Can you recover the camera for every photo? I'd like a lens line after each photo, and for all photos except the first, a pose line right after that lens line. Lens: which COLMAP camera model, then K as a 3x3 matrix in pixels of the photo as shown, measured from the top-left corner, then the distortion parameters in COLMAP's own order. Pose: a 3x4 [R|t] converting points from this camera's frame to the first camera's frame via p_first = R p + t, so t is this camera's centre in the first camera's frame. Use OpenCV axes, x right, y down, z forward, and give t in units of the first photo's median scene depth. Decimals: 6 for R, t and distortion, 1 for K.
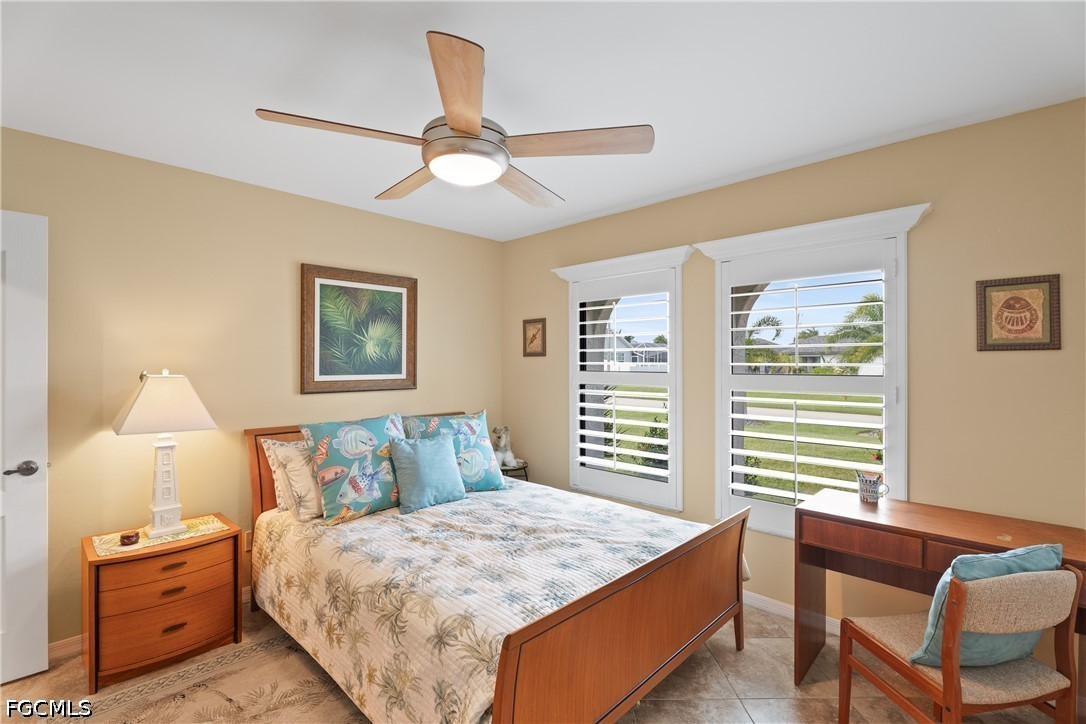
lens RADIAL K [[489.5, 0, 545.3], [0, 489.5, 363.8], [0, 0, 1]] dist [-0.002305, 0.001014]
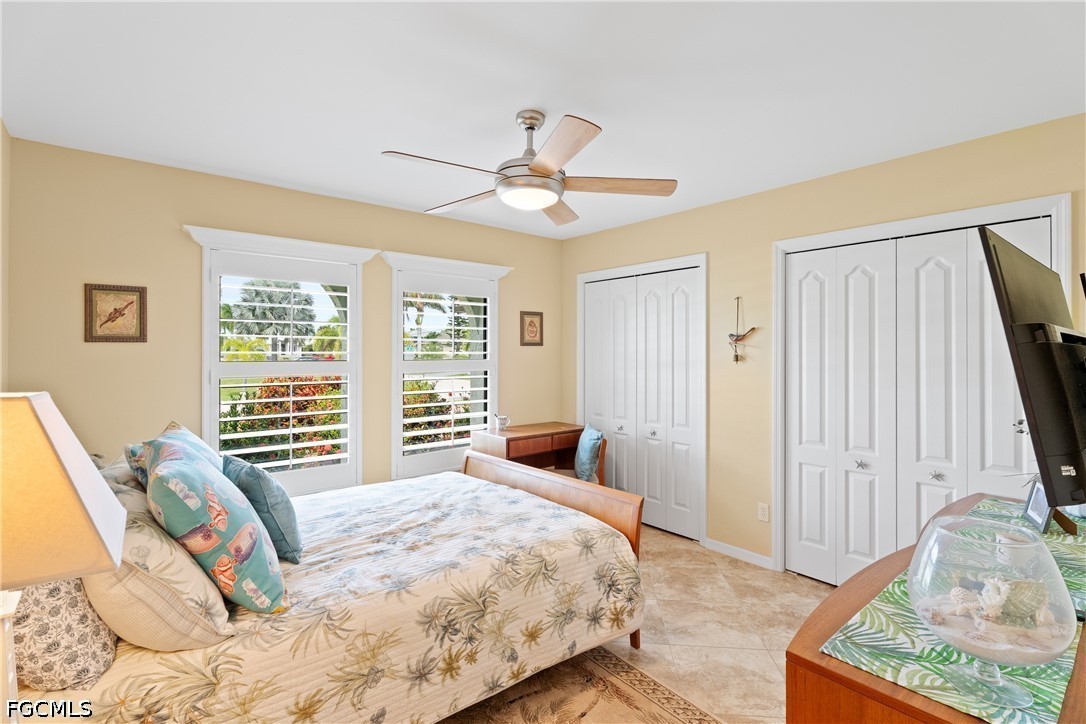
lens RADIAL K [[489.5, 0, 545.6], [0, 489.5, 352.8], [0, 0, 1]] dist [-0.002305, 0.001014]
pose [[0.137176, -0.006299, 0.990527, -1.091228], [-0.000793, 0.999979, 0.006469, -0.009380], [-0.990546, -0.001673, 0.137169, 0.612519]]
